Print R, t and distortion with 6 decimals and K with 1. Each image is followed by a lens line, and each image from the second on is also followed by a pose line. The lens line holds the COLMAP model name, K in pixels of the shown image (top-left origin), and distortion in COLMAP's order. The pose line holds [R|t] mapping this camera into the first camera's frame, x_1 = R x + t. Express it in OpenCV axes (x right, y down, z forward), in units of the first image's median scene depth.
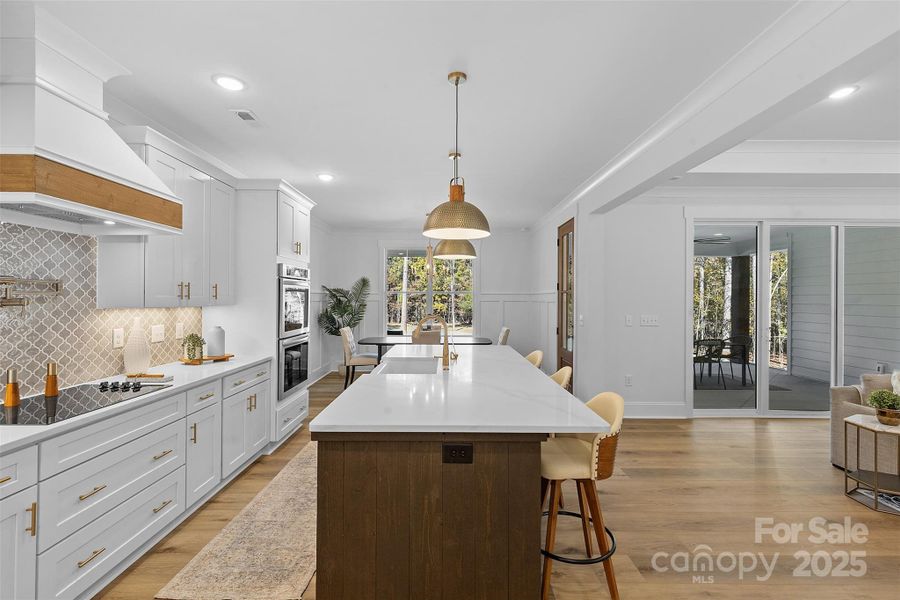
lens RADIAL K [[403.5, 0, 450.0], [0, 403.5, 300.0], [0, 0, 1]] dist [0.008615, -0.000180]
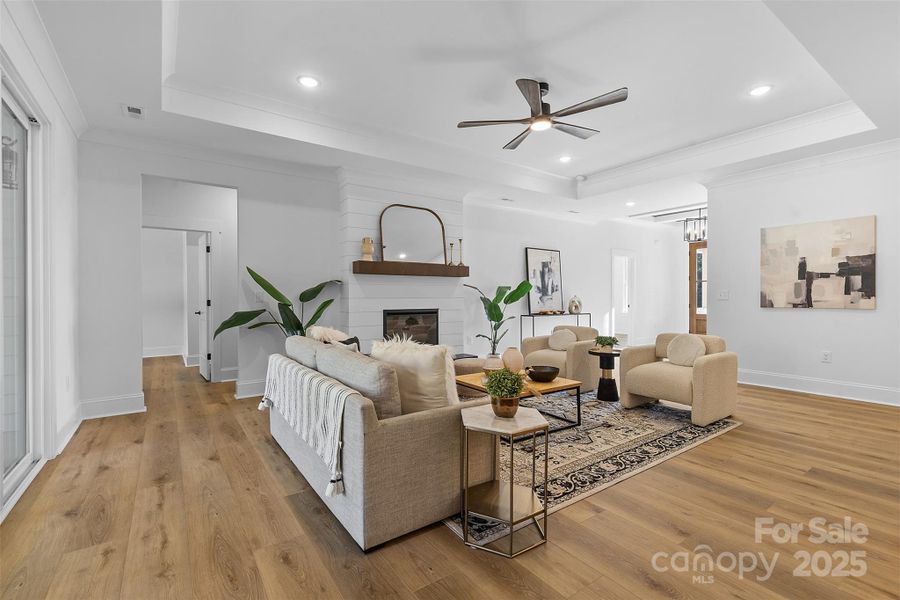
lens RADIAL K [[403.5, 0, 447.0], [0, 403.5, 301.6], [0, 0, 1]] dist [0.009555, -0.000654]
pose [[-0.566469, -0.010963, 0.824010, 0.458420], [0.007348, 0.999805, 0.018353, 0.076013], [-0.824050, 0.016451, -0.566278, 1.204509]]
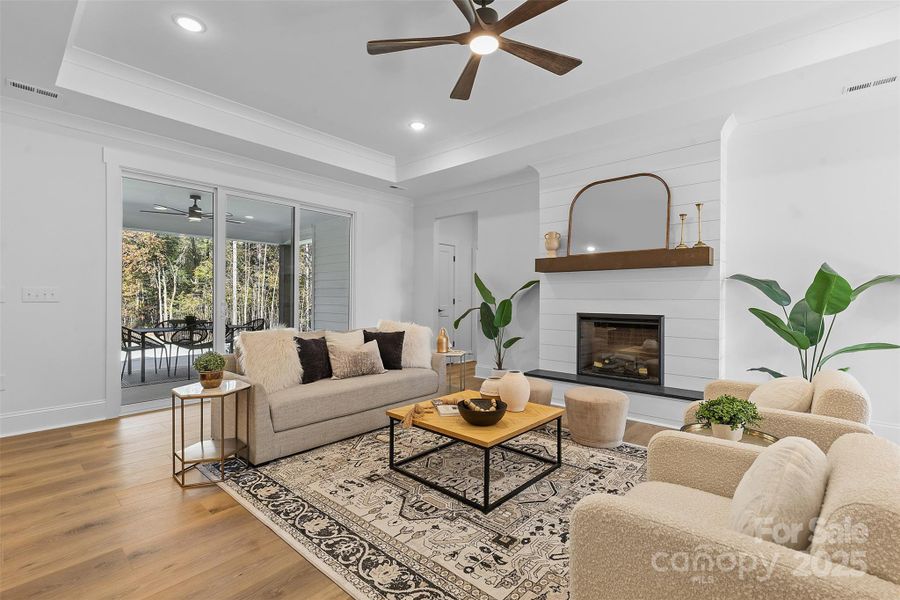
lens RADIAL K [[403.5, 0, 450.0], [0, 403.5, 300.0], [0, 0, 1]] dist [0.008615, -0.000180]
pose [[0.670198, -0.006042, 0.742157, 0.619390], [0.004551, 0.999982, 0.004032, 0.085506], [-0.742168, 0.000676, 0.670214, -0.021474]]
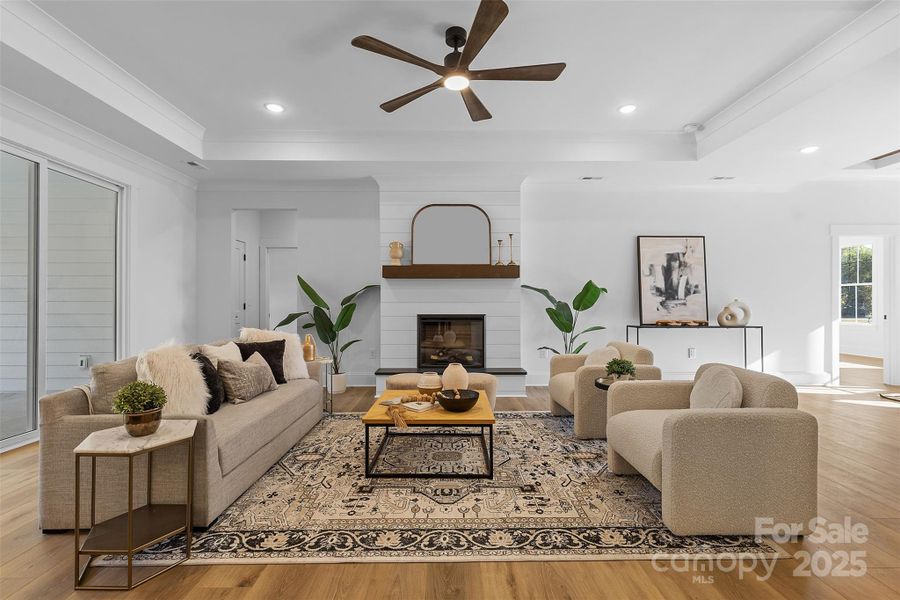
lens RADIAL K [[403.5, 0, 447.0], [0, 403.5, 301.6], [0, 0, 1]] dist [0.009555, -0.000654]
pose [[0.002371, -0.002079, 0.999995, 0.366791], [0.008713, 0.999960, 0.002059, 0.083937], [-0.999959, 0.008708, 0.002389, 0.427793]]
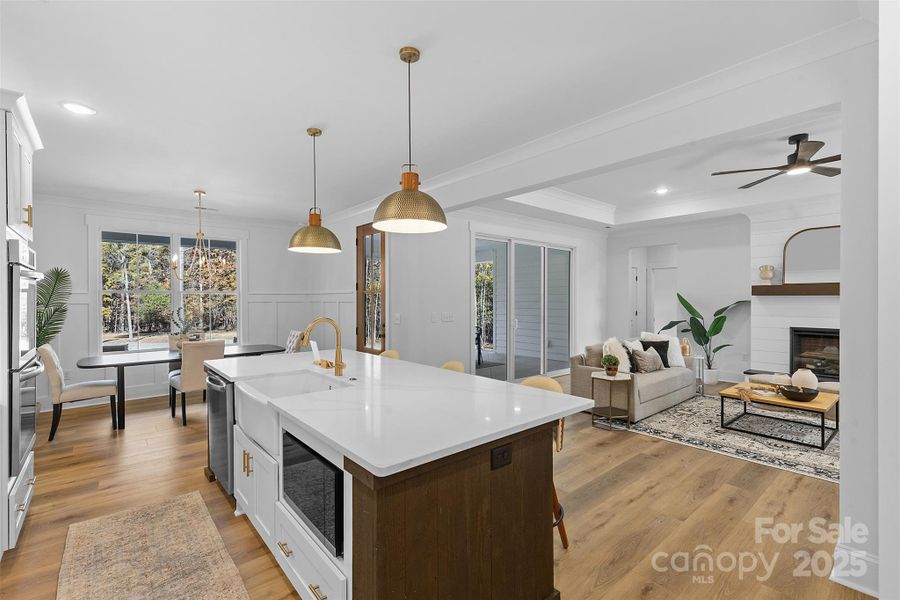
lens RADIAL K [[401.7, 0, 450.0], [0, 401.7, 300.0], [0, 0, 1]] dist [0.004441, 0.000658]
pose [[0.764052, -0.009432, 0.645085, -0.336232], [0.010474, 0.999943, 0.002214, 0.001249], [-0.645069, 0.005065, 0.764107, 0.167663]]
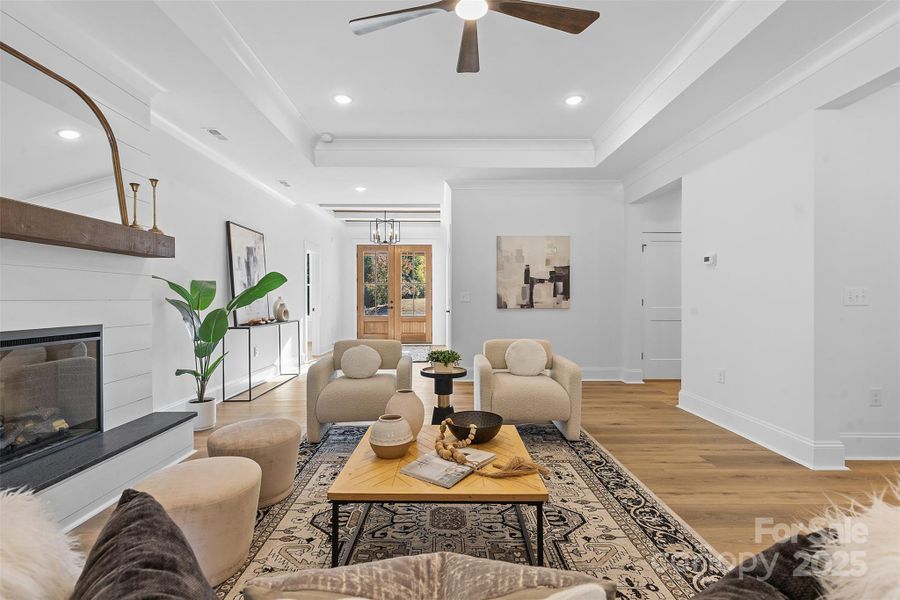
lens RADIAL K [[407.3, 0, 448.1], [0, 407.3, 300.3], [0, 0, 1]] dist [0.002242, -0.000314]
pose [[-0.999991, -0.002466, -0.003423, 1.222383], [-0.002505, 0.999932, 0.011430, 0.082387], [0.003395, 0.011439, -0.999929, 1.033244]]
